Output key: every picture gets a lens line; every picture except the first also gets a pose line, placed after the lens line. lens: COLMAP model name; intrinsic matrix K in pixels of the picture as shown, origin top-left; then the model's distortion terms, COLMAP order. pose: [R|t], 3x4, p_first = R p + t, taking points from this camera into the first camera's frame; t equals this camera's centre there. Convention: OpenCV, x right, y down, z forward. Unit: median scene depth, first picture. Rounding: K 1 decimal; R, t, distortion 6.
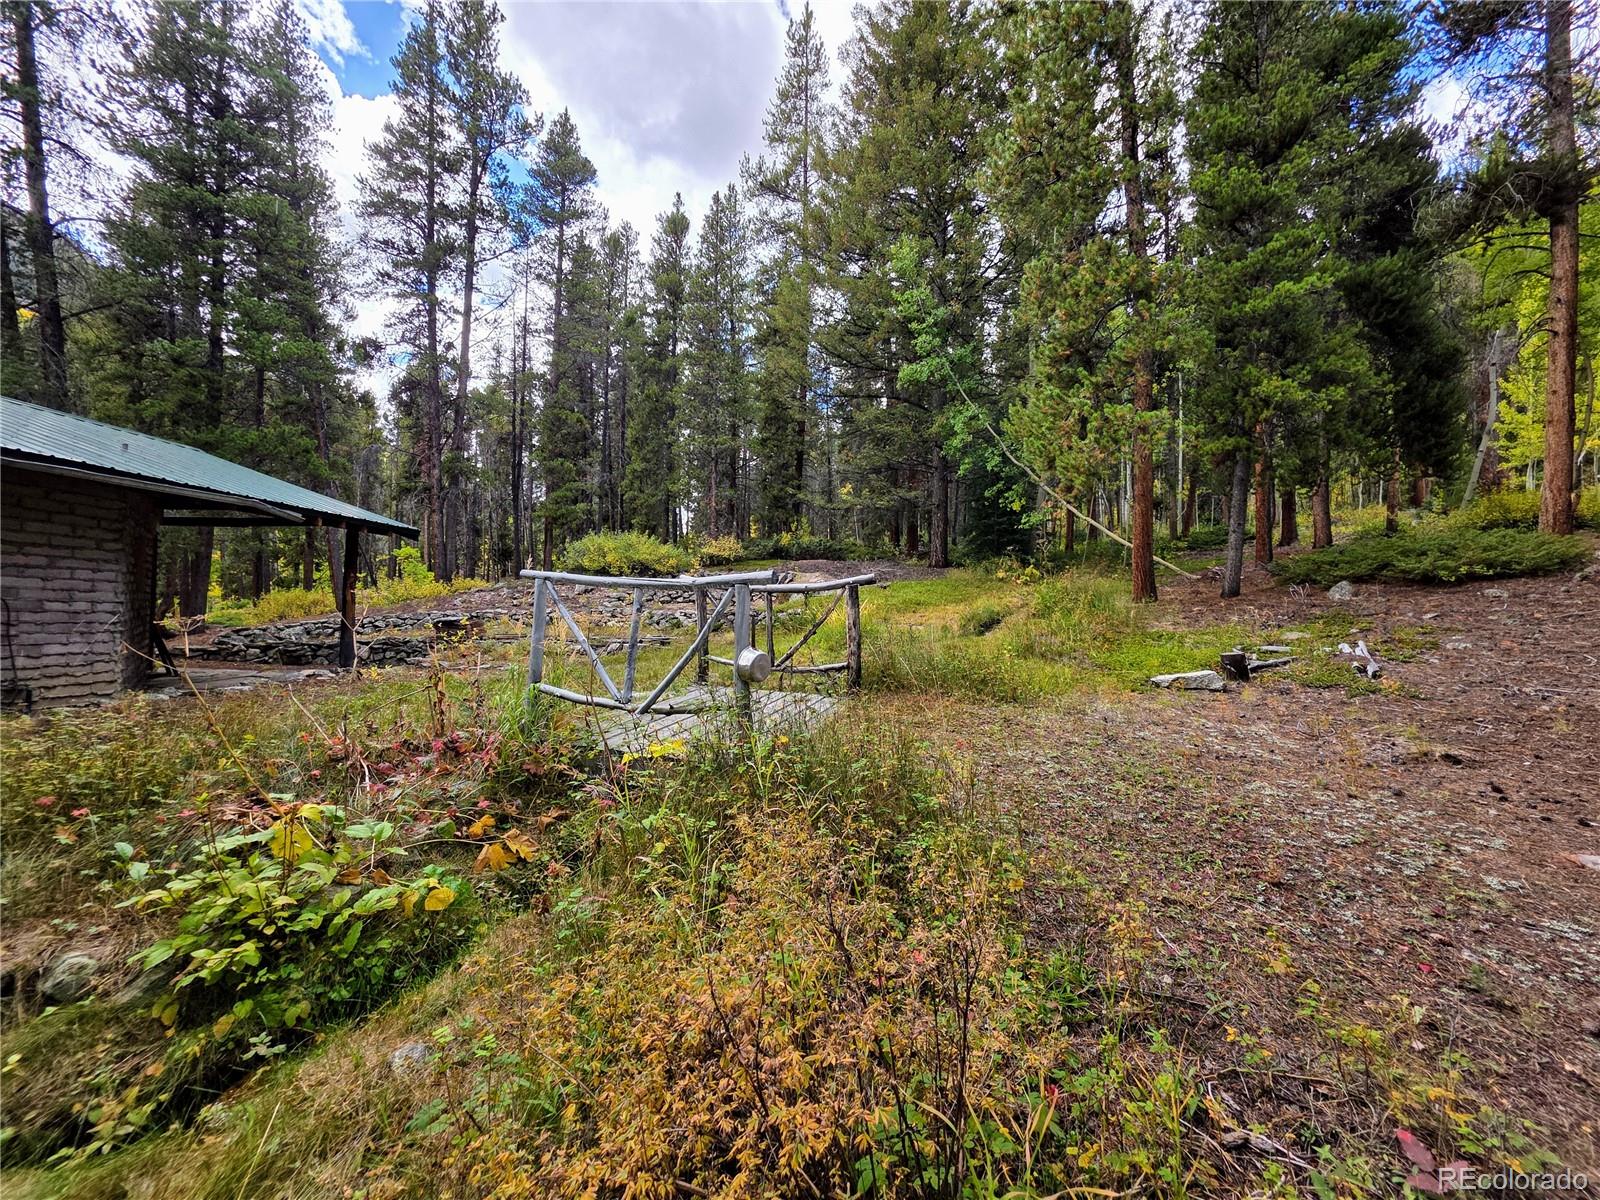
lens RADIAL K [[632.0, 0, 803.1], [0, 632.0, 602.5], [0, 0, 1]] dist [0.003112, 0.000114]
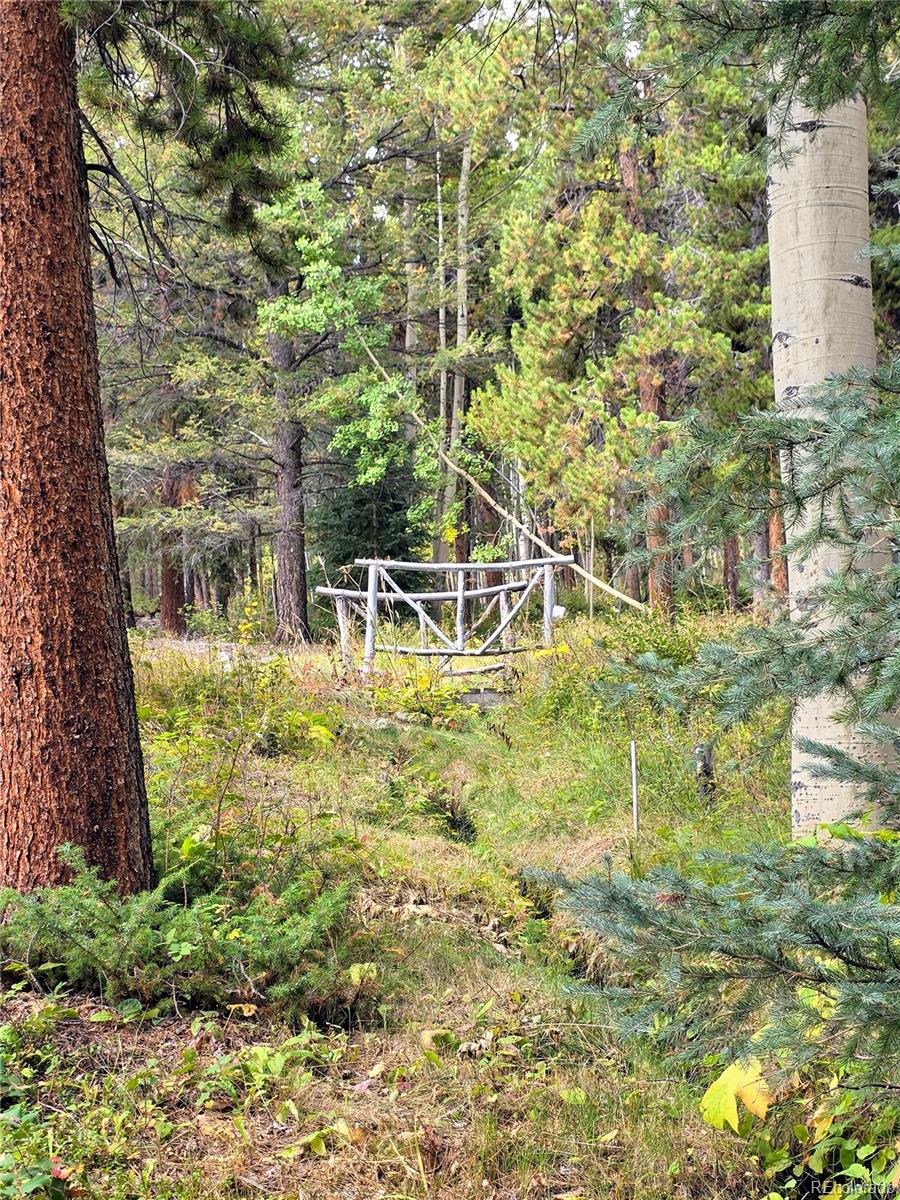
lens RADIAL K [[1956.8, 0, 449.8], [0, 1956.8, 599.7], [0, 0, 1]] dist [0.032267, 0.000000]
pose [[0.890987, 0.008995, 0.453941, -0.810249], [0.049386, 0.991952, -0.116589, 0.197190], [-0.451336, 0.126298, 0.883371, -1.024675]]
